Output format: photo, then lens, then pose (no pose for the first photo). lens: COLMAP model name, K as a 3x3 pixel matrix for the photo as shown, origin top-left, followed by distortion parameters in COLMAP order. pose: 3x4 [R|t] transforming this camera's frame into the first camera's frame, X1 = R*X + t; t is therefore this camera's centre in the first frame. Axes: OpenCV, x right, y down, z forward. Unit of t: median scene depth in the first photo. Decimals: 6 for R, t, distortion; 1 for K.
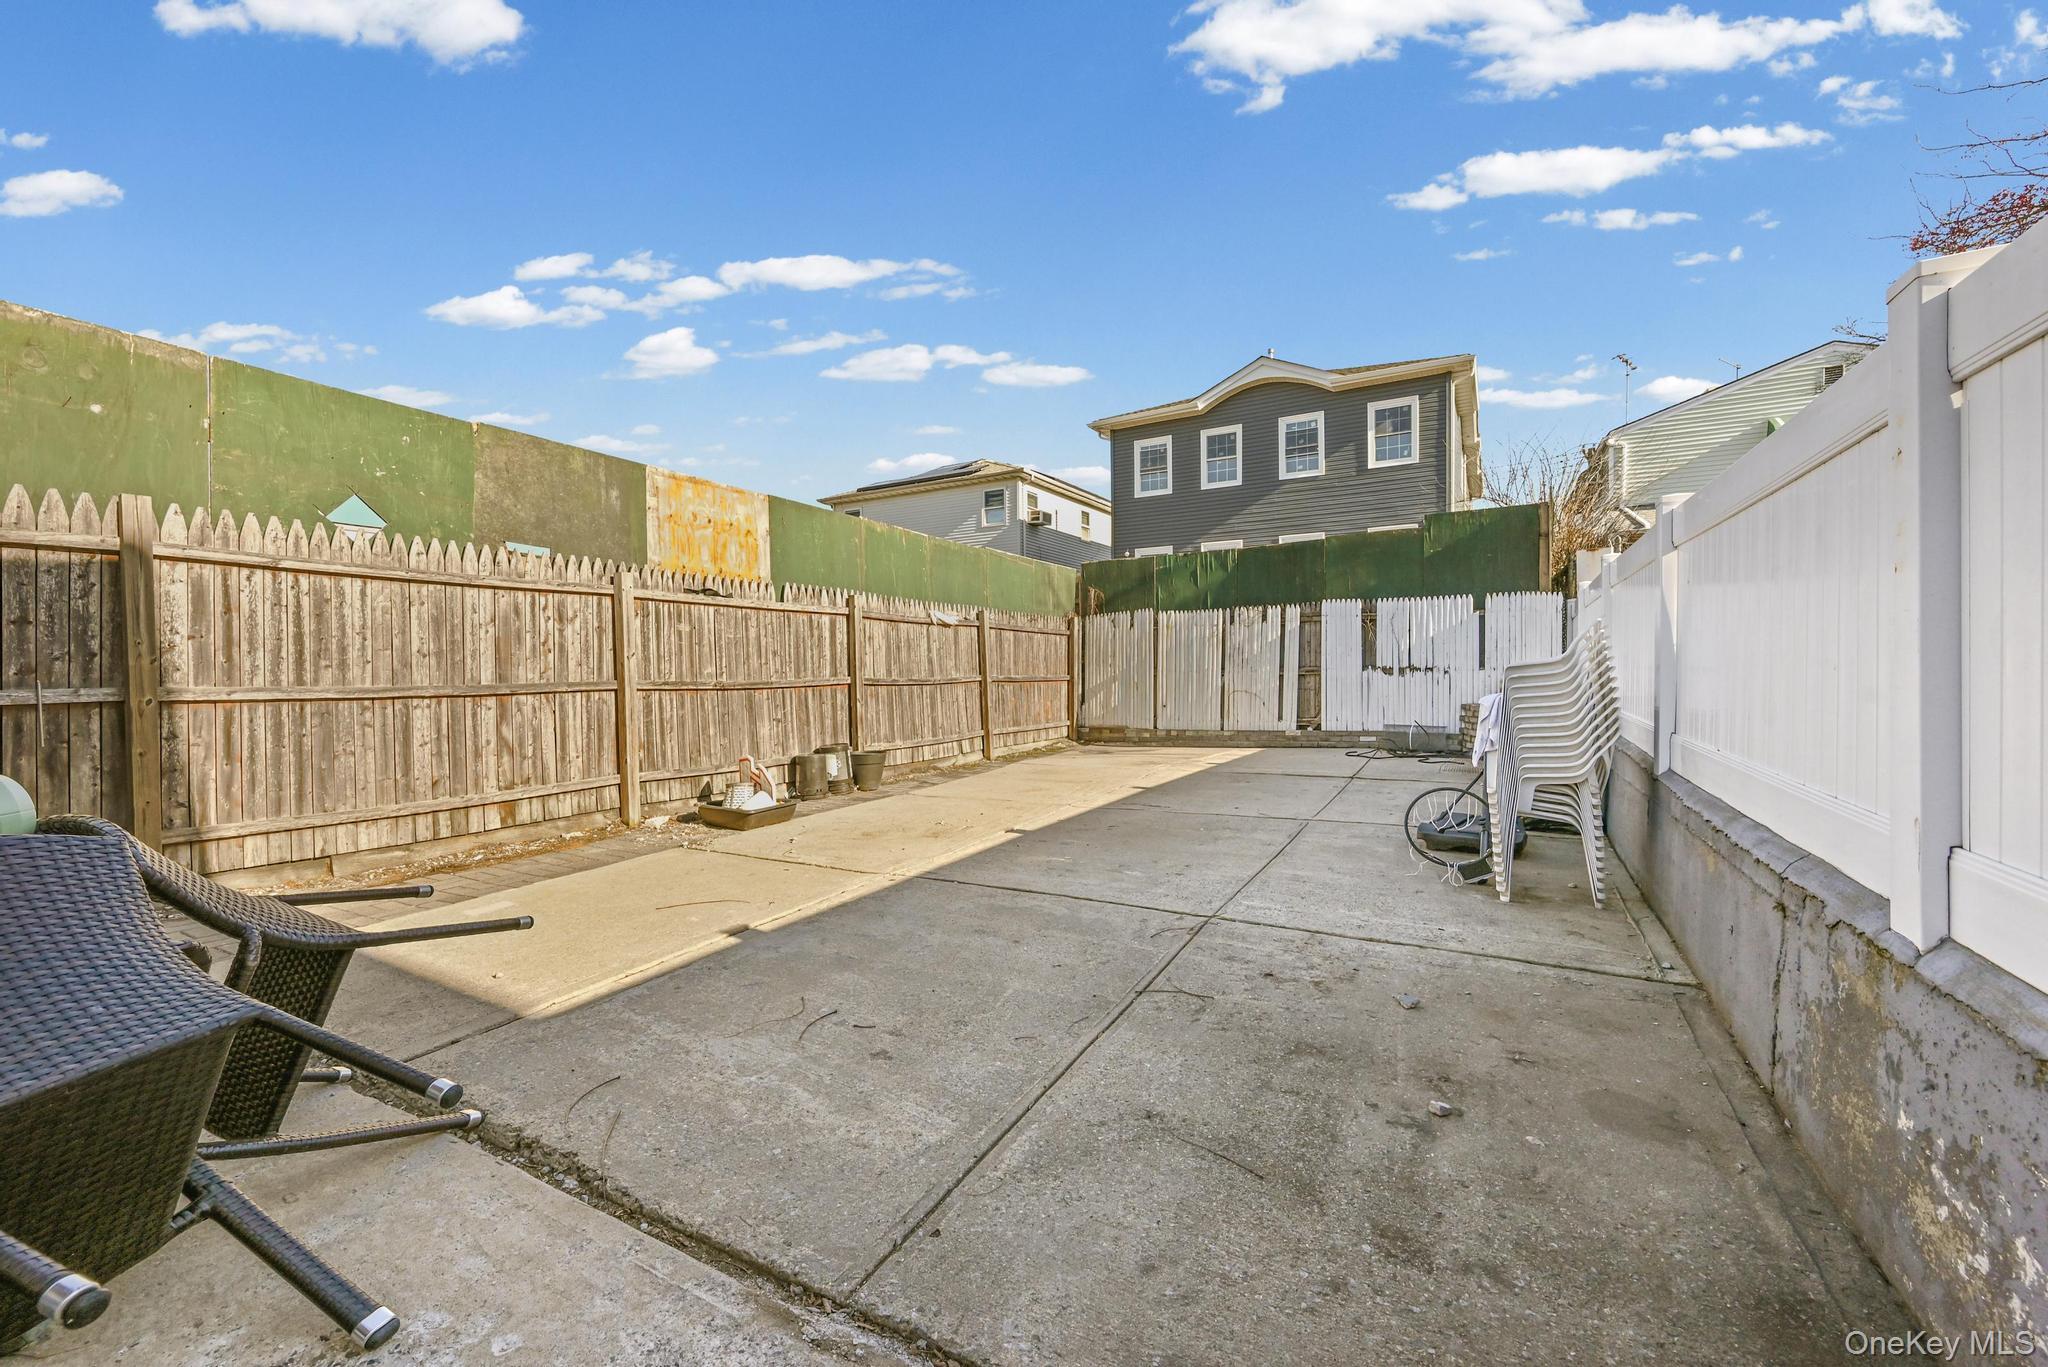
lens RADIAL K [[818.4, 0, 1018.1], [0, 818.4, 672.9], [0, 0, 1]] dist [-0.000524, -0.000051]
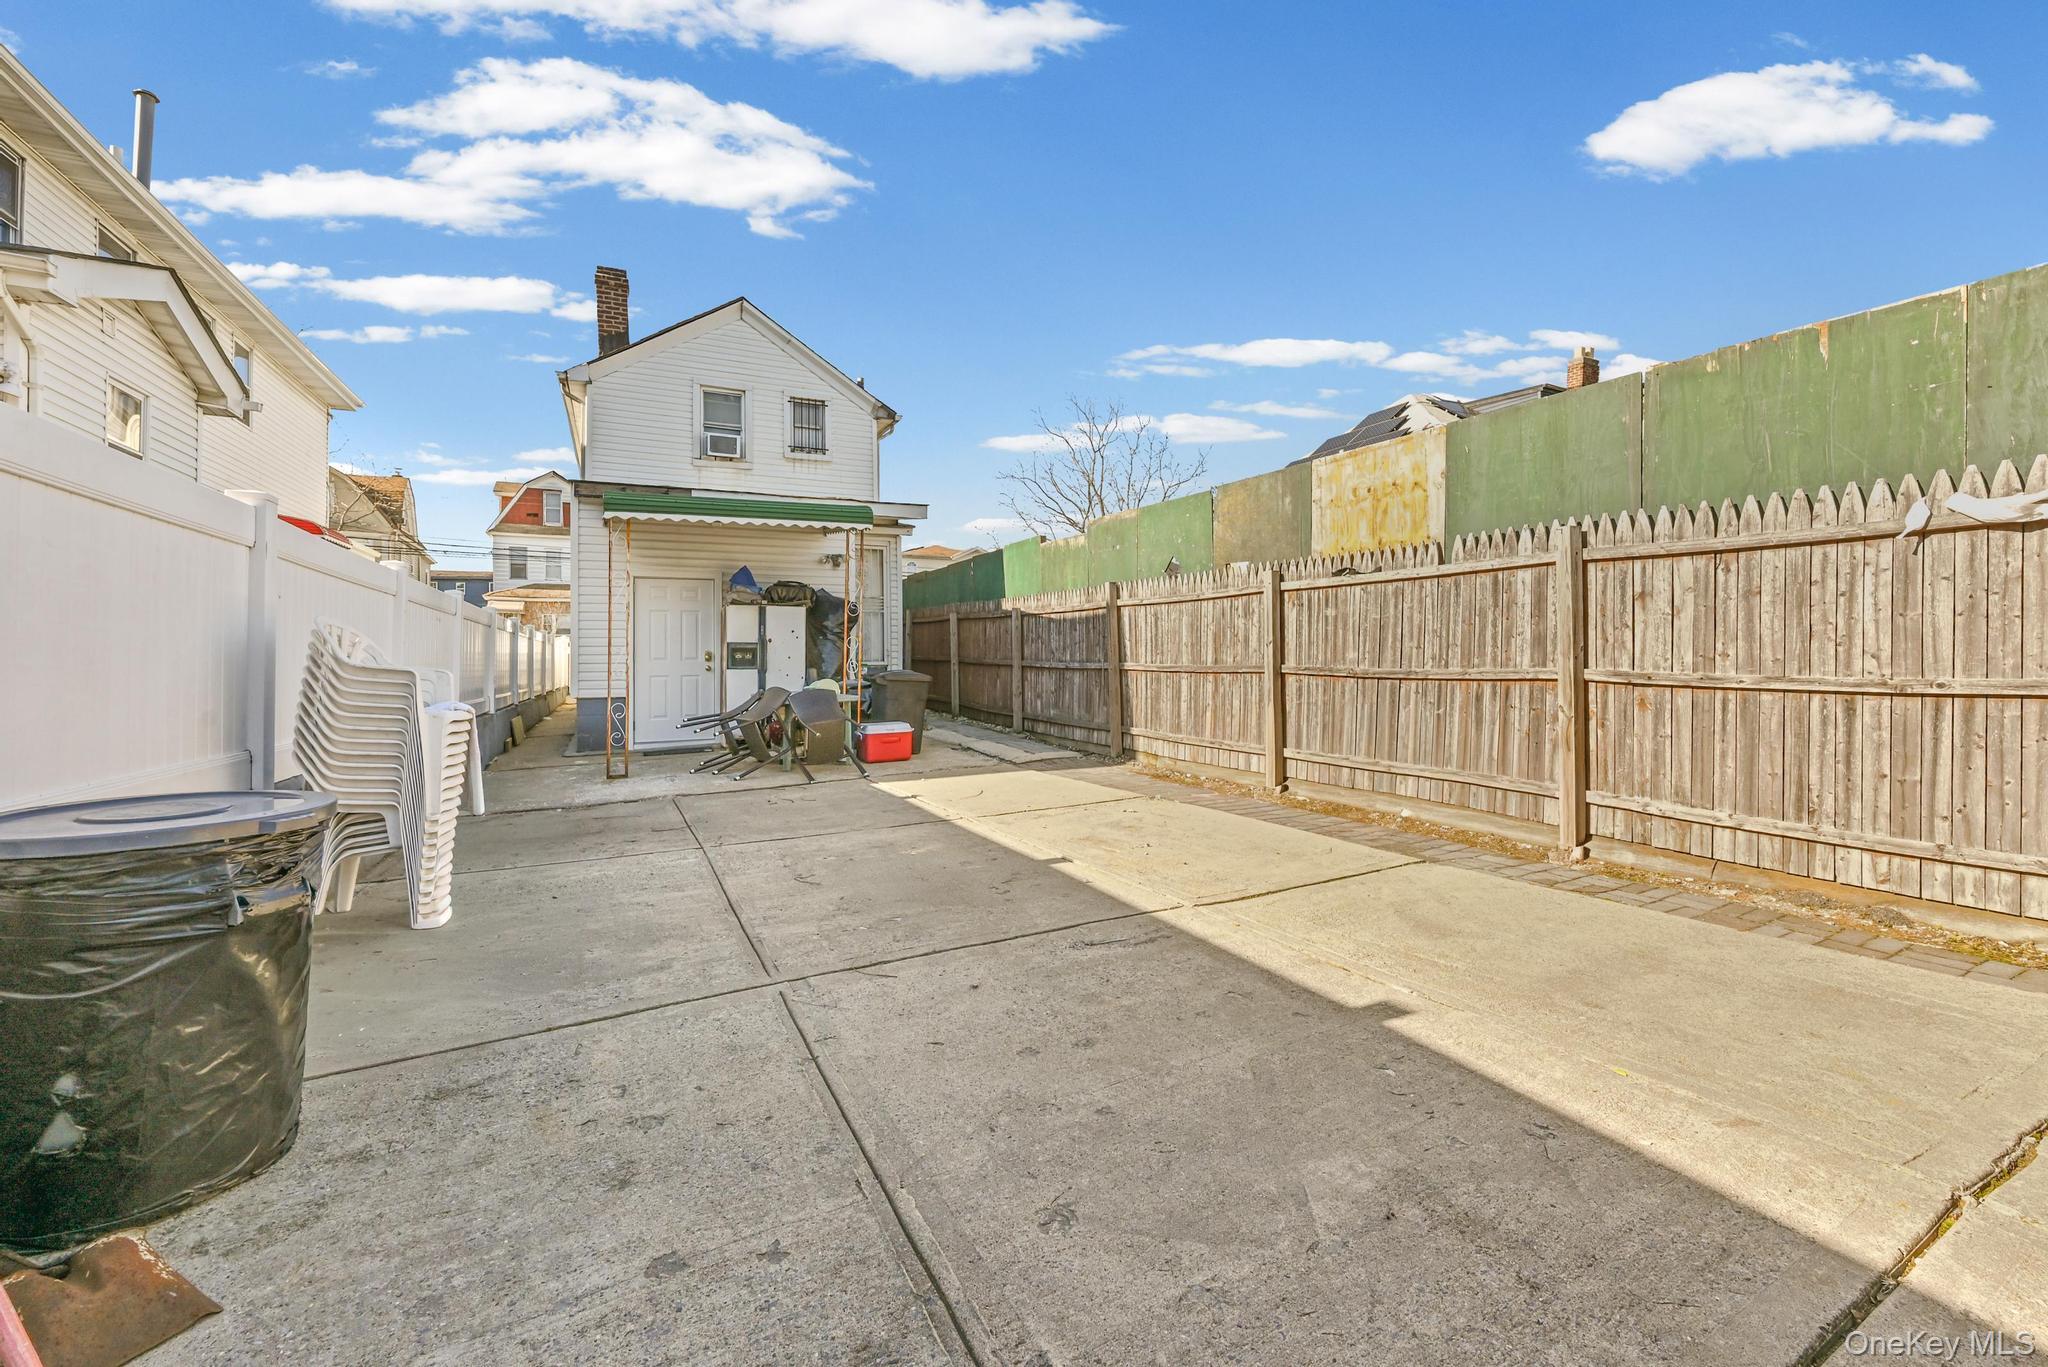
lens RADIAL K [[818.4, 0, 1020.5], [0, 818.4, 671.9], [0, 0, 1]] dist [-0.000524, -0.000051]
pose [[-0.553355, 0.012698, -0.832849, 0.571640], [-0.008798, 0.999739, 0.021088, -0.001525], [0.832899, 0.018996, -0.553099, 1.151489]]
